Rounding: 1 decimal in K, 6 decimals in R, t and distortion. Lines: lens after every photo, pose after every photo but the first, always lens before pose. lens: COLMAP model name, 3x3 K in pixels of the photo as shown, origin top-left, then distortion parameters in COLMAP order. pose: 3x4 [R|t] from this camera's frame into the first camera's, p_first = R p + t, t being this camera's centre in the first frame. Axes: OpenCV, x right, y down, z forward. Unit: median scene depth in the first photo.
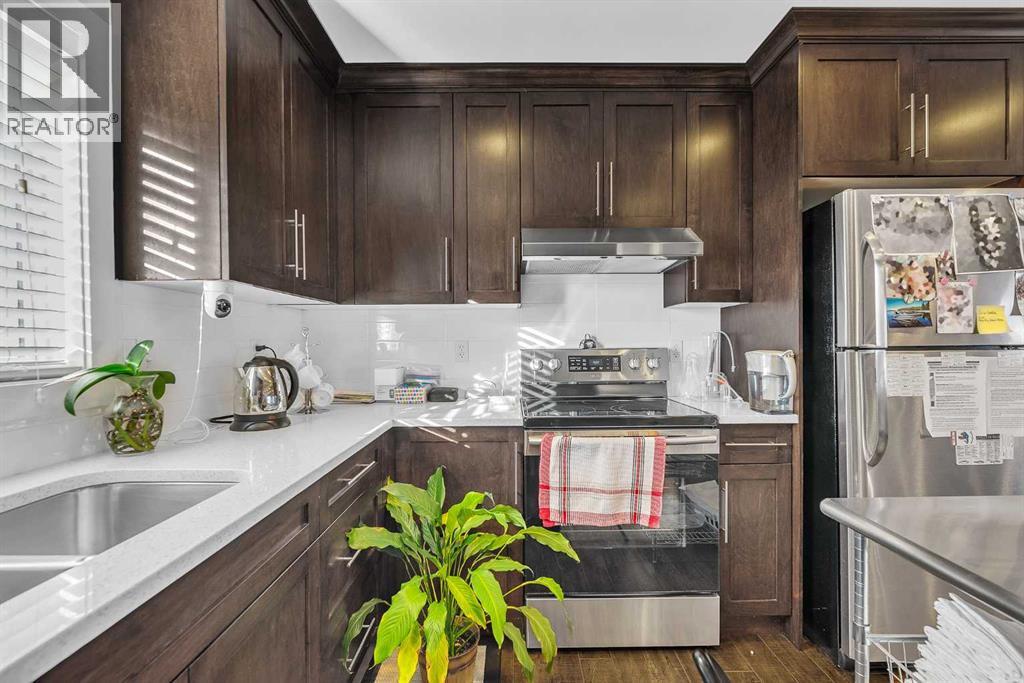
lens RADIAL K [[440.9, 0, 511.8], [0, 440.9, 344.1], [0, 0, 1]] dist [-0.010245, 0.000422]
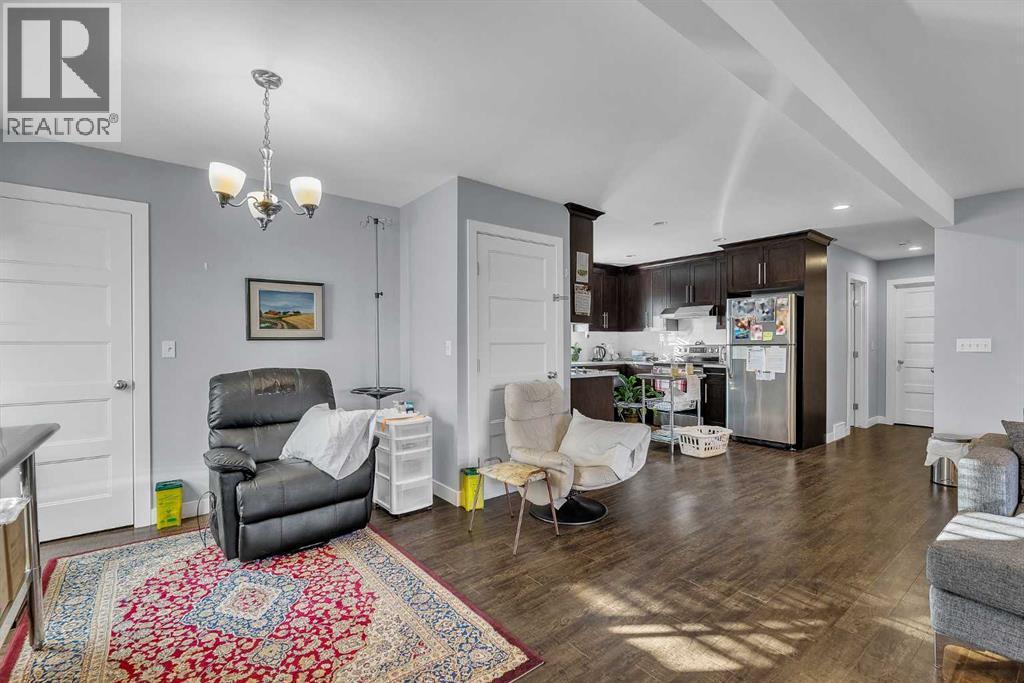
lens RADIAL K [[440.9, 0, 517.7], [0, 440.9, 347.9], [0, 0, 1]] dist [-0.010245, 0.000422]
pose [[0.623286, 0.009434, -0.781937, 2.249169], [-0.002179, 0.999944, 0.010327, 0.002040], [0.781991, -0.004732, 0.623272, -2.258615]]
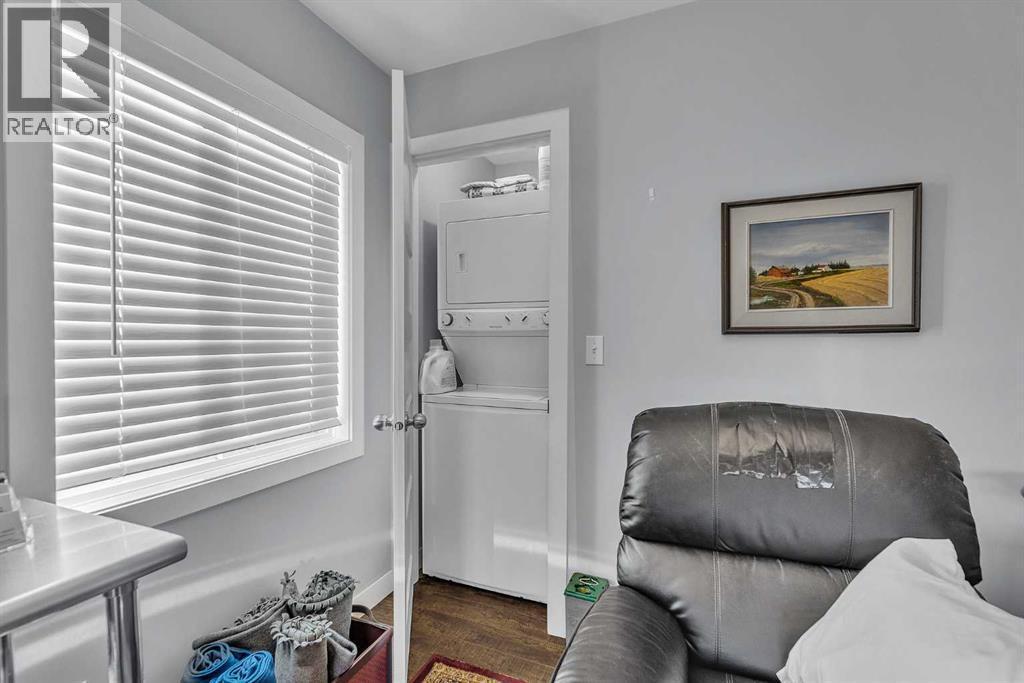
lens RADIAL K [[466.5, 0, 504.4], [0, 466.5, 344.7], [0, 0, 1]] dist [-0.005209, 0.001021]
pose [[-0.401326, 0.013348, -0.915838, 1.095740], [-0.002369, 0.999875, 0.015610, -0.000793], [0.915932, 0.008434, -0.401245, -2.018651]]
